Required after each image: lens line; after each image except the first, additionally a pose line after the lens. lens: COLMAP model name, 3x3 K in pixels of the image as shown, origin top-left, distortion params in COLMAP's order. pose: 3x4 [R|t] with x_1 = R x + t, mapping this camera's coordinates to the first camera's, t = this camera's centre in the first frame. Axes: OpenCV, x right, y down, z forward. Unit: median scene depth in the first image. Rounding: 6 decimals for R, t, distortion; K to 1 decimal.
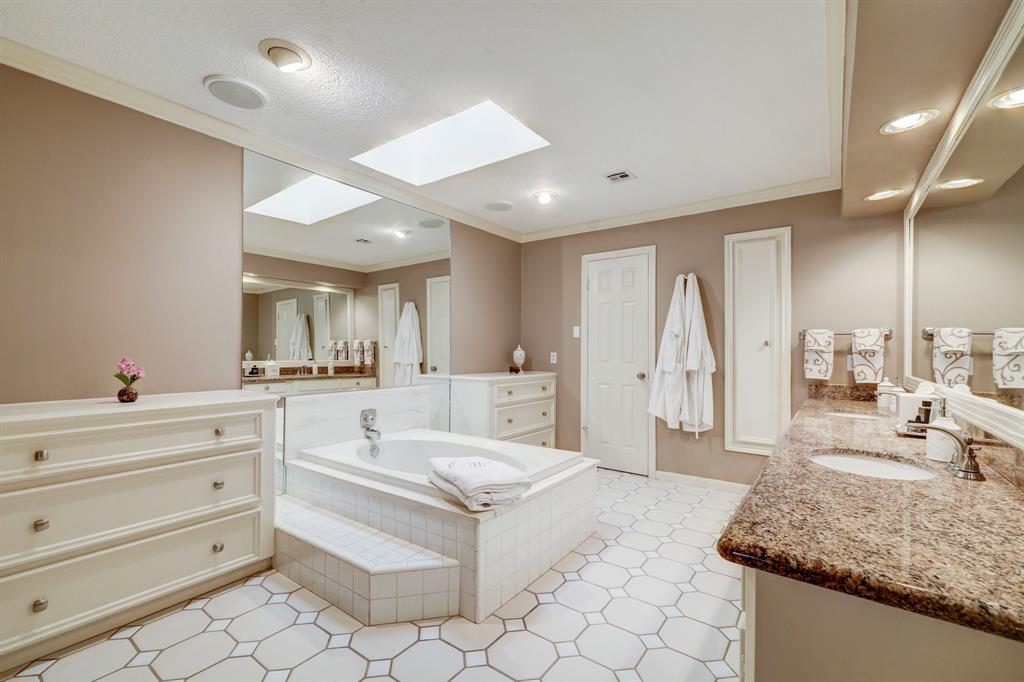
lens RADIAL K [[440.9, 0, 513.6], [0, 440.9, 351.3], [0, 0, 1]] dist [0.000896, 0.000063]
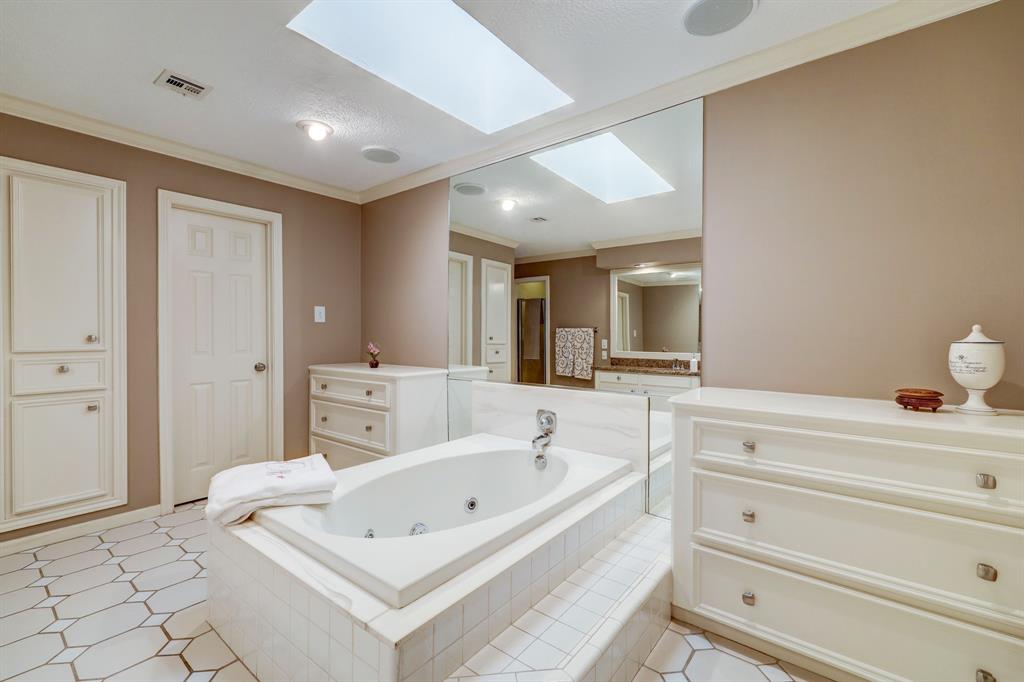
lens RADIAL K [[422.3, 0, 512.0], [0, 422.3, 341.0], [0, 0, 1]] dist [-0.000056, 0.000007]
pose [[-0.058348, 0.004792, -0.998285, 0.392326], [-0.005065, 0.999974, 0.005096, -0.003270], [0.998283, 0.005353, -0.058322, 0.809196]]
